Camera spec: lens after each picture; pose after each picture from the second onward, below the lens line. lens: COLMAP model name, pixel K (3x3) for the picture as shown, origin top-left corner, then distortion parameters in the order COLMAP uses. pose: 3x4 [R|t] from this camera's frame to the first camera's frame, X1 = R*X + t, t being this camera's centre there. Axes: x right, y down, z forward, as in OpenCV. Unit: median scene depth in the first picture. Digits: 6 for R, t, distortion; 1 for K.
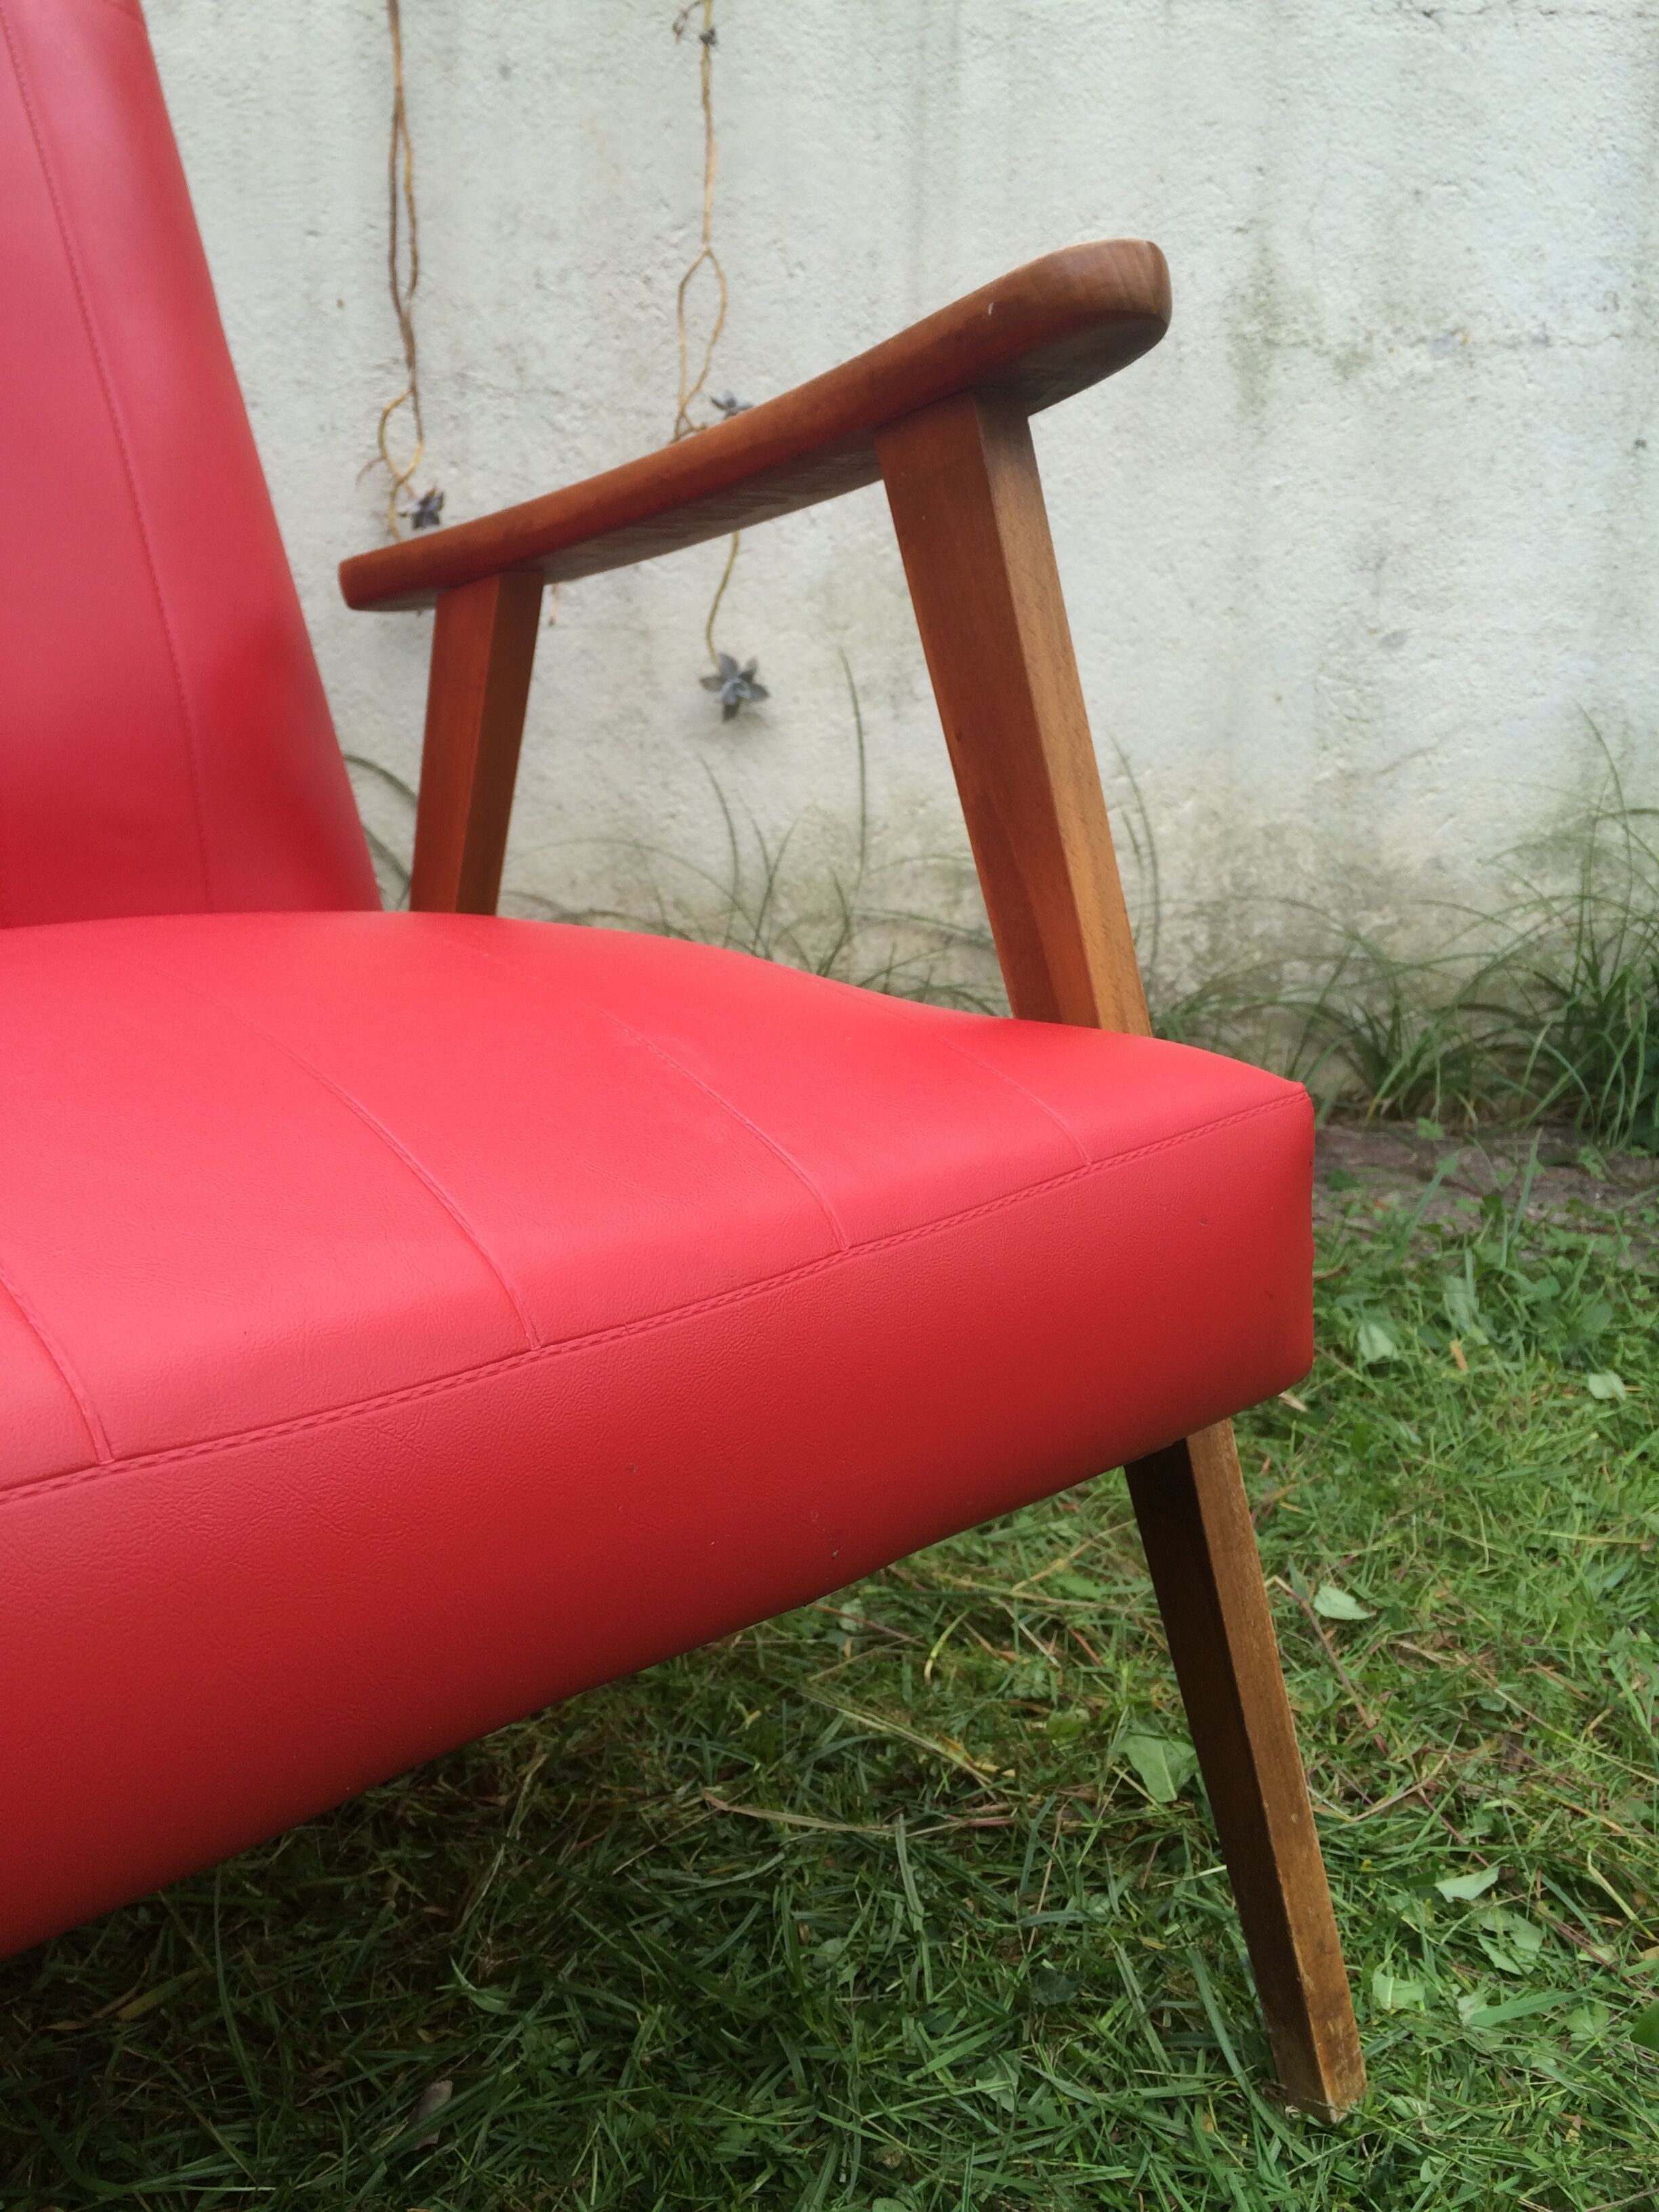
lens RADIAL K [[1900.1, 0, 835.5], [0, 1900.1, 1101.4], [0, 0, 1]] dist [0.078828, -0.115462]
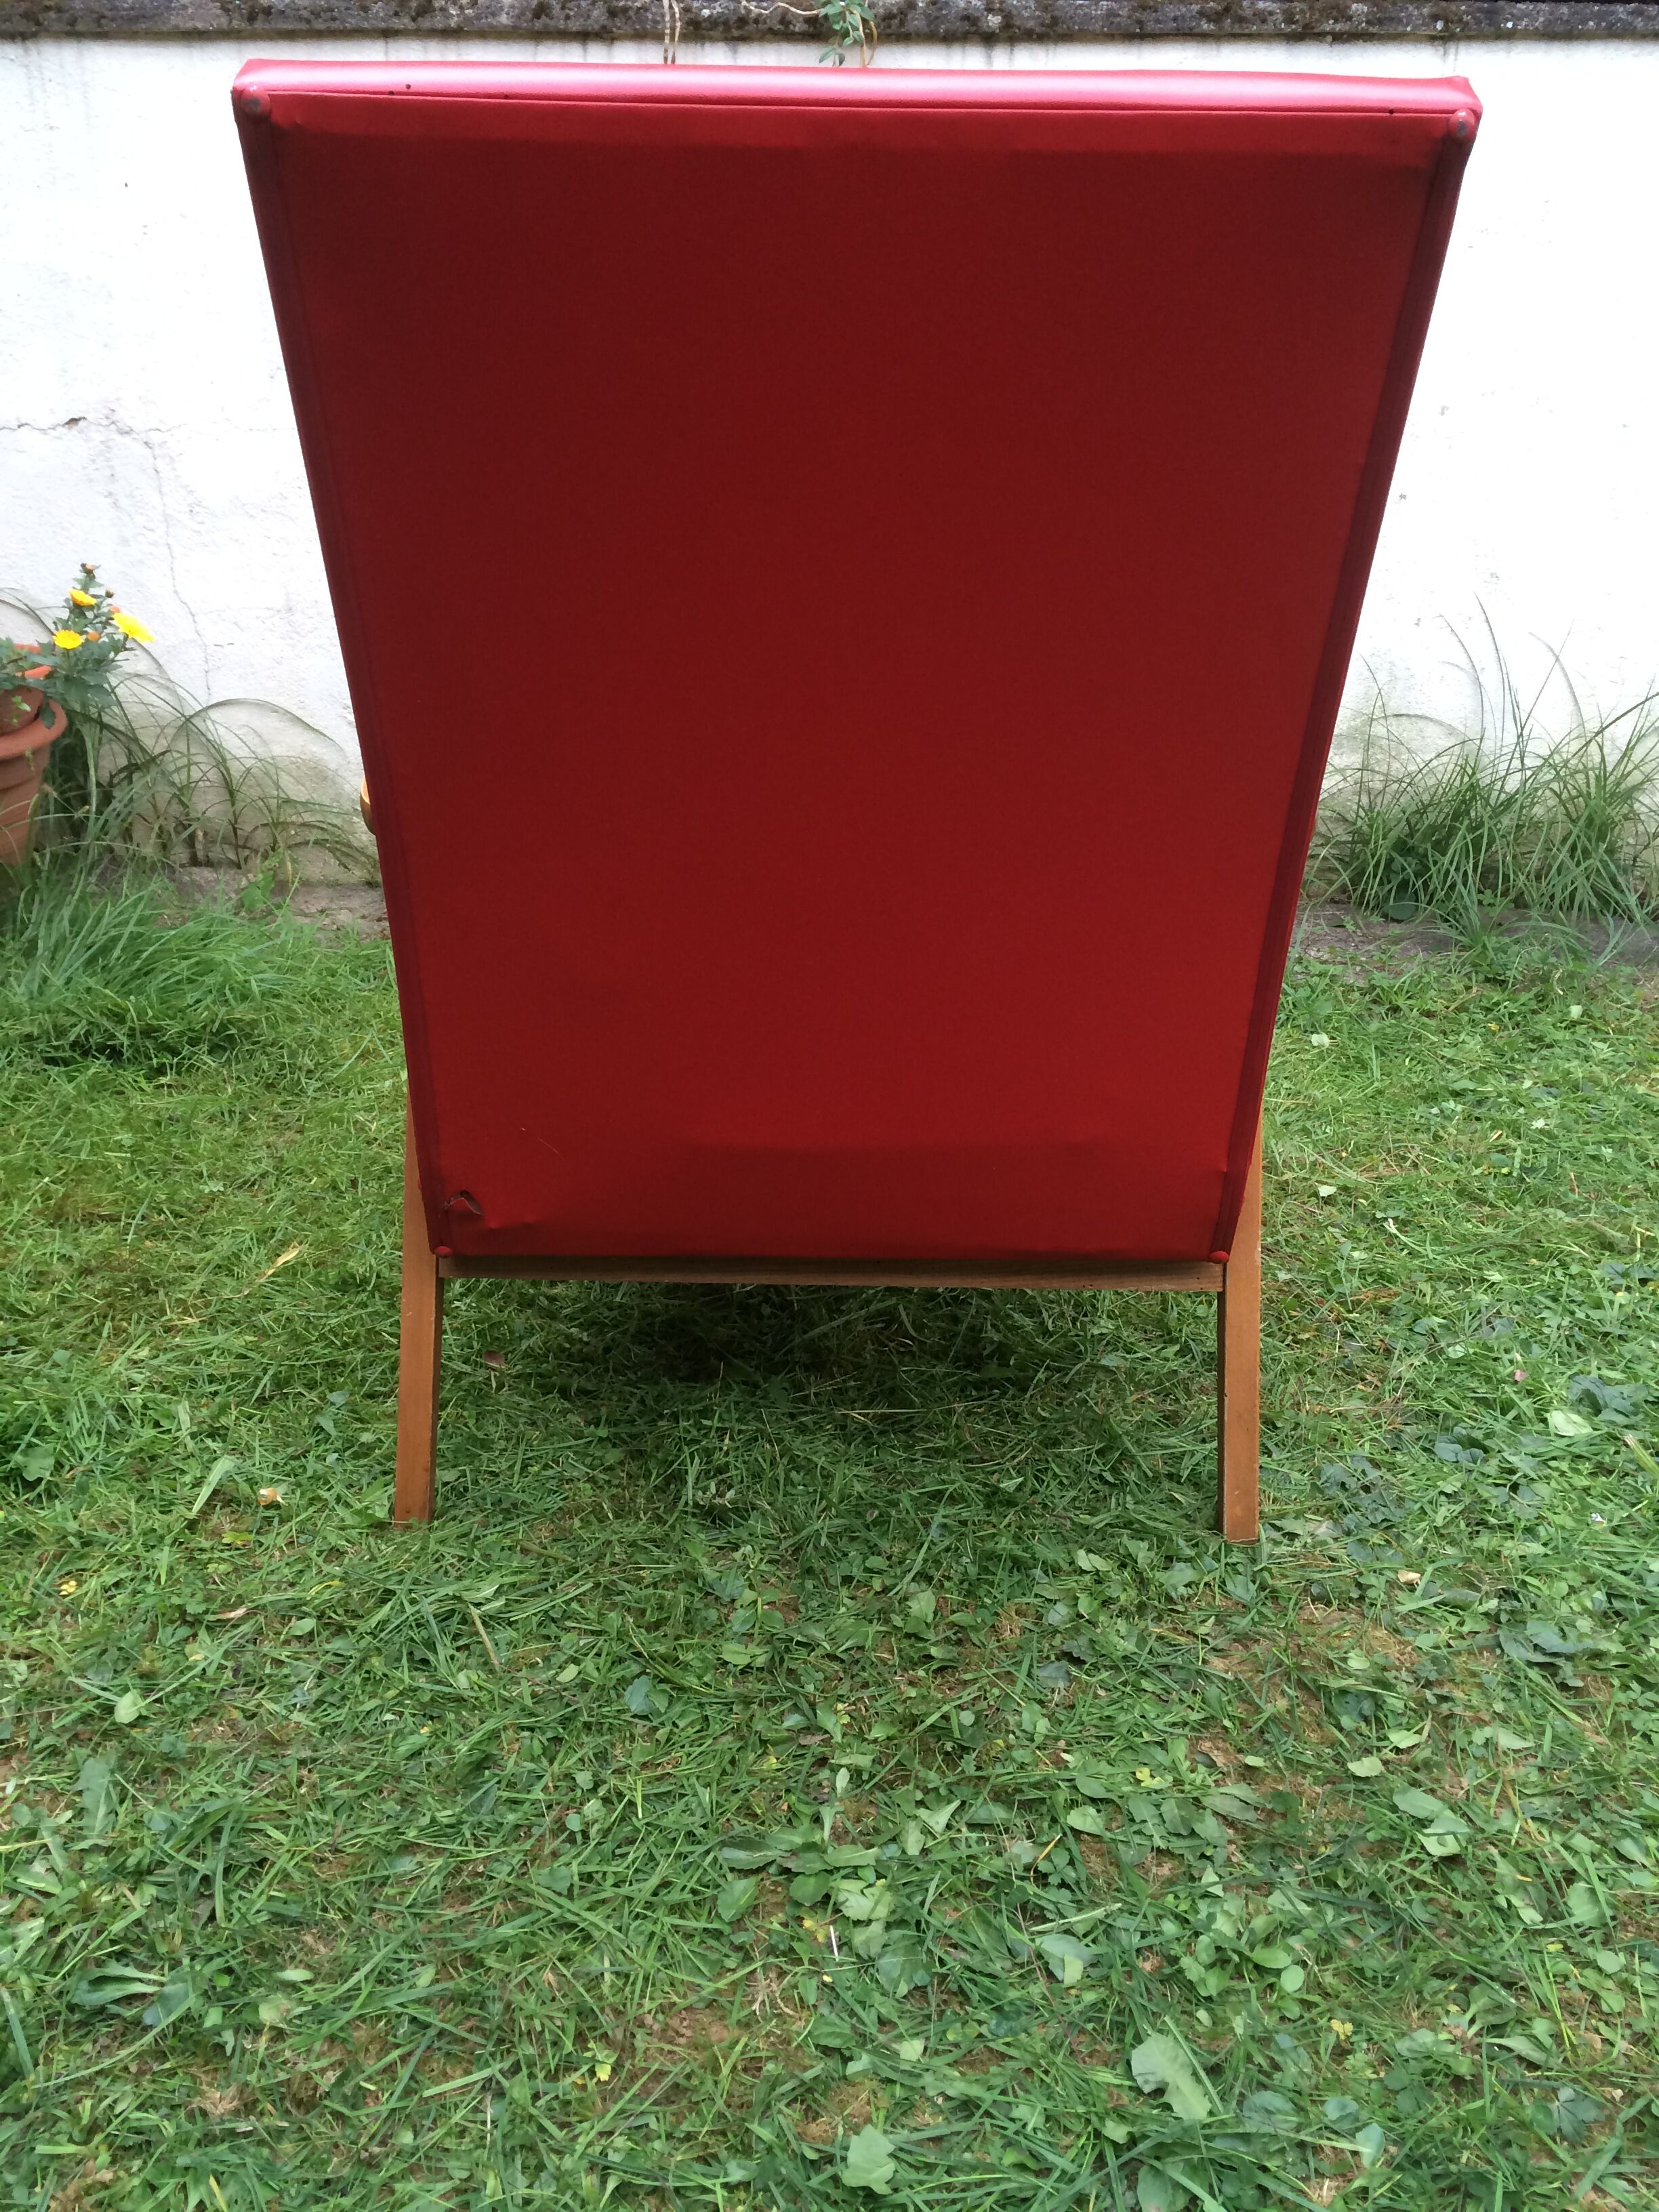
lens RADIAL K [[1900.1, 0, 835.5], [0, 1900.1, 1101.4], [0, 0, 1]] dist [0.078828, -0.115462]
pose [[0.999982, 0.004114, -0.004256, -0.070180], [-0.003533, 0.991699, 0.128530, -0.030792], [0.004749, -0.128513, 0.991696, -0.744763]]
